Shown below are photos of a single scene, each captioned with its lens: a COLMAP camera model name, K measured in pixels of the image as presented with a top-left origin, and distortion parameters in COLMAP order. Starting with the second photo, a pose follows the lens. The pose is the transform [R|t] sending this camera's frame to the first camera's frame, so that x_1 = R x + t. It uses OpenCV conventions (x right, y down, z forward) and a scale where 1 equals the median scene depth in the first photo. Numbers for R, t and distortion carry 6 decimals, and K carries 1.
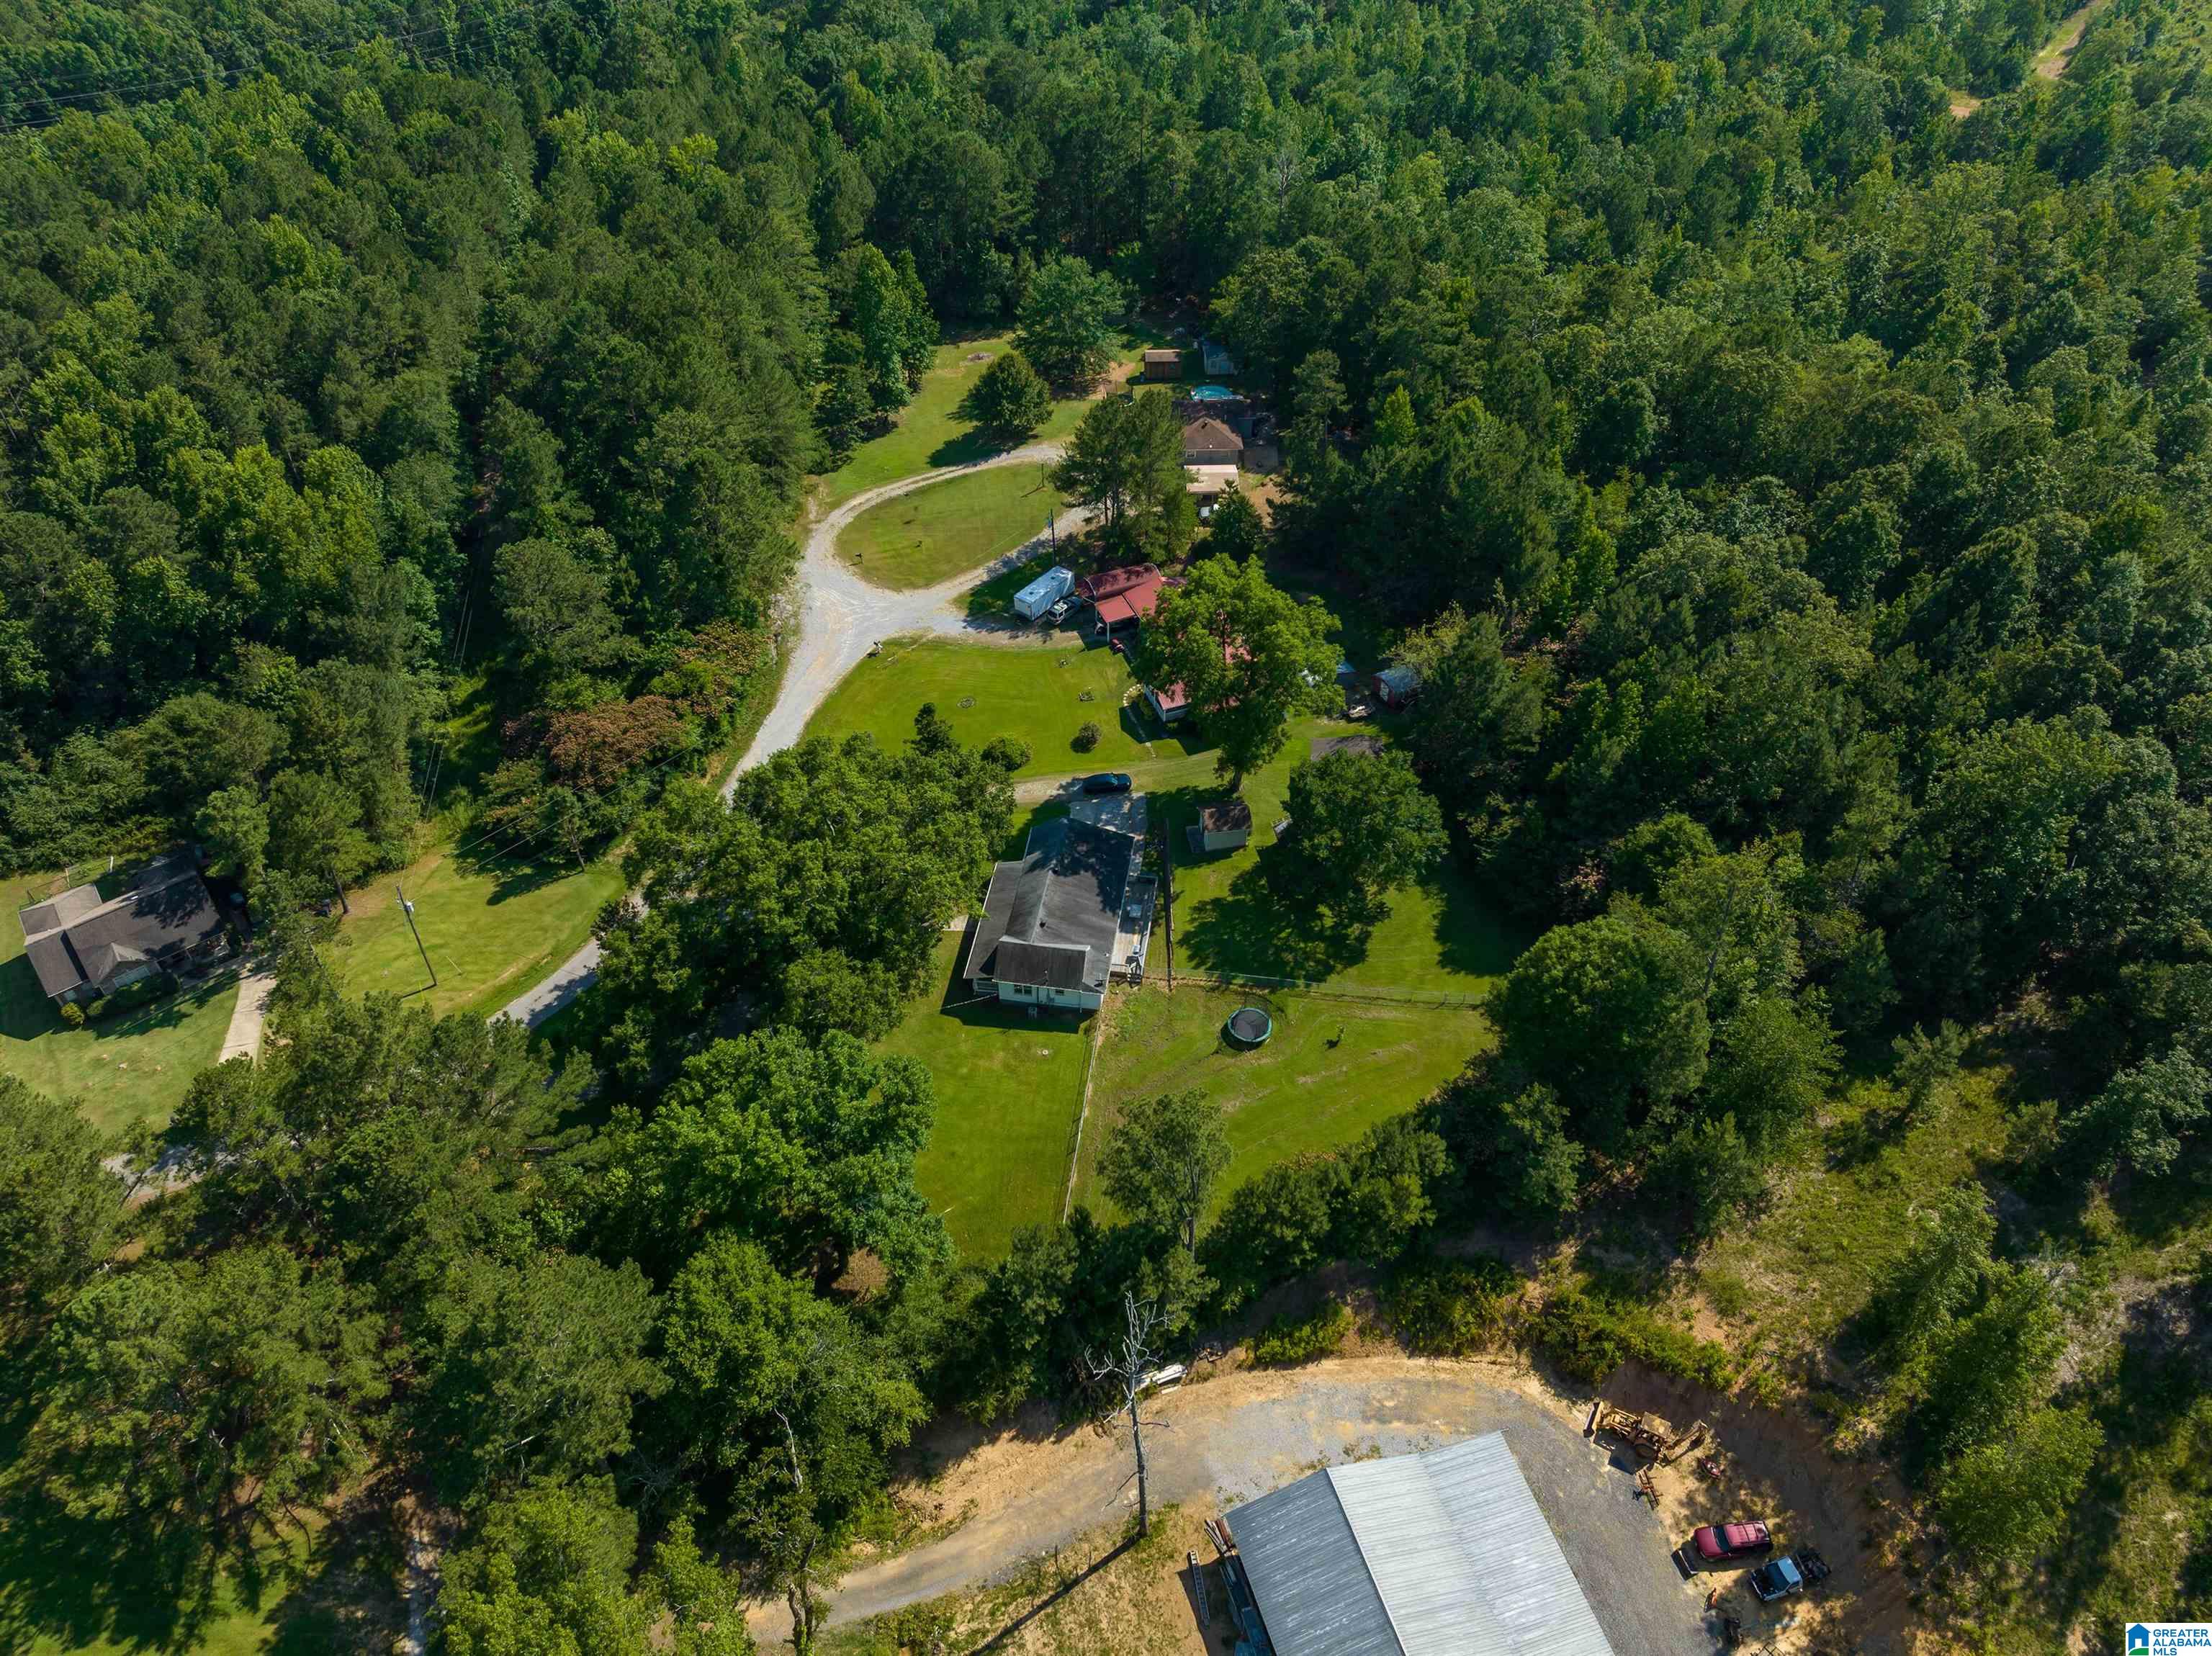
lens RADIAL K [[1574.4, 0, 1107.0], [0, 1574.4, 801.9], [0, 0, 1]] dist [-0.050850, 0.017869]
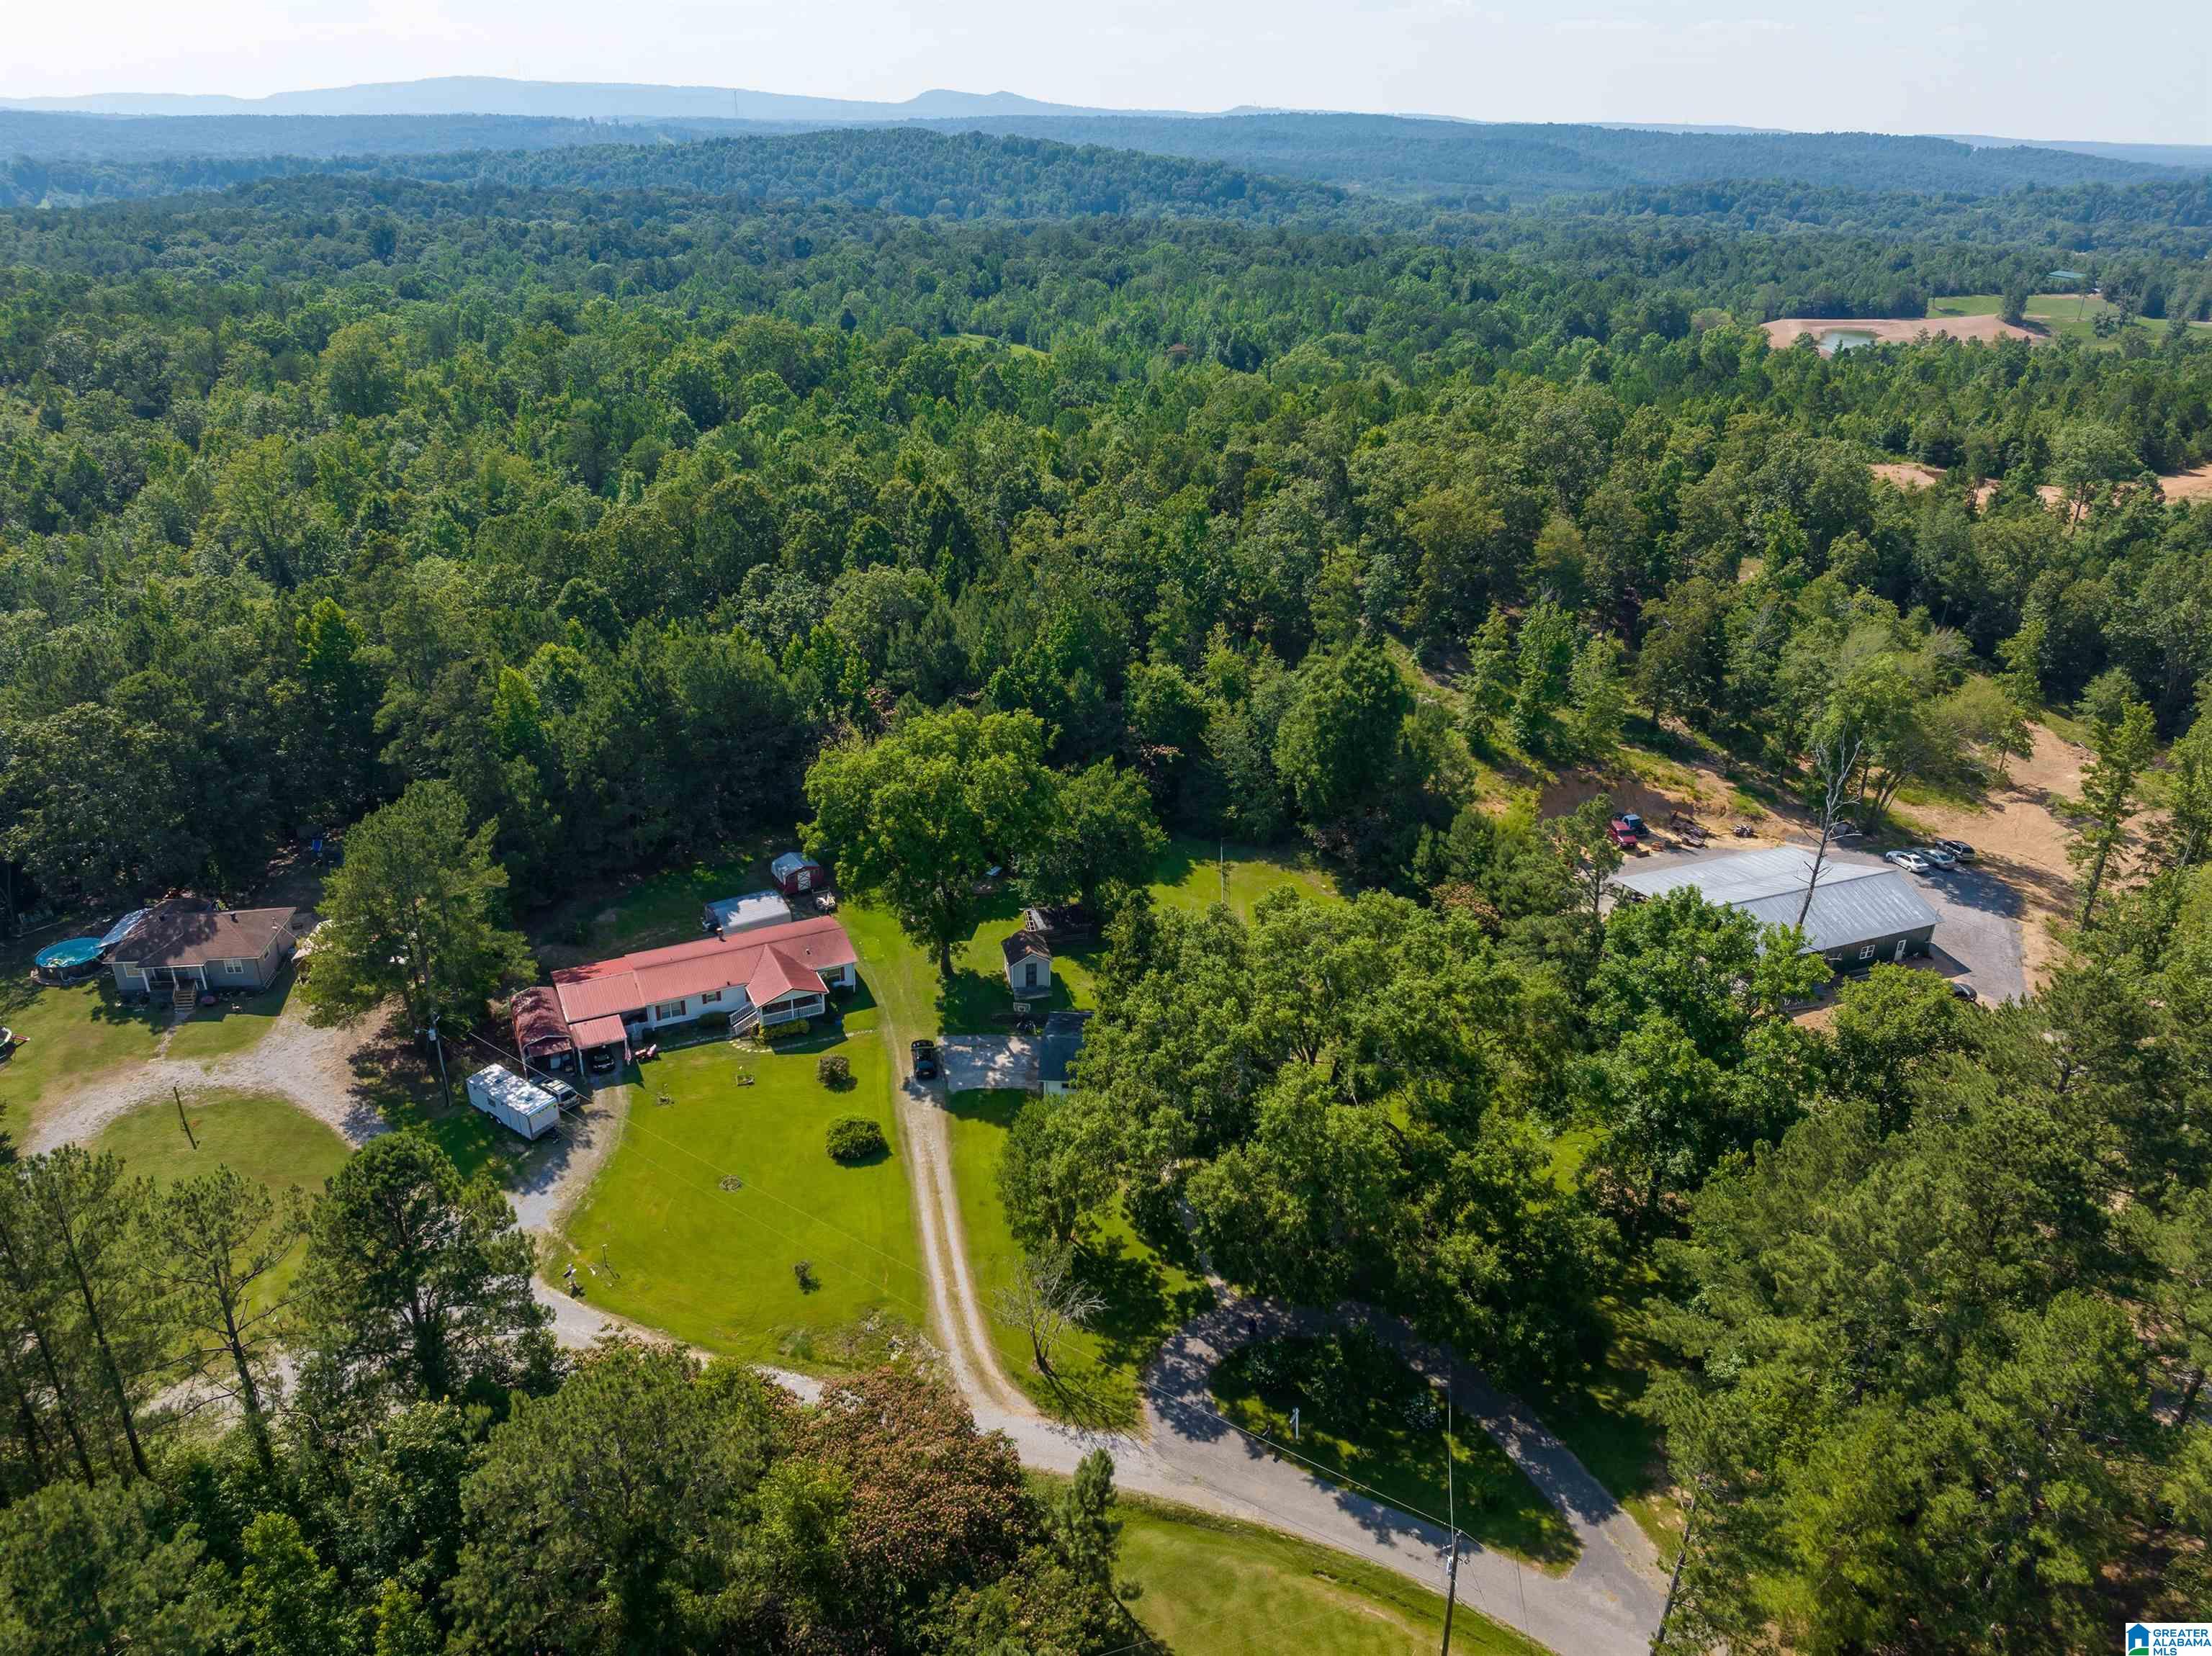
lens RADIAL K [[1557.4, 0, 1100.2], [0, 1557.4, 831.1], [0, 0, 1]] dist [-0.053682, 0.031623]
pose [[-0.077694, -0.416464, 0.905826, -0.951026], [0.655591, 0.663164, 0.361128, -0.443608], [-0.751108, 0.621909, 0.221506, 0.940161]]
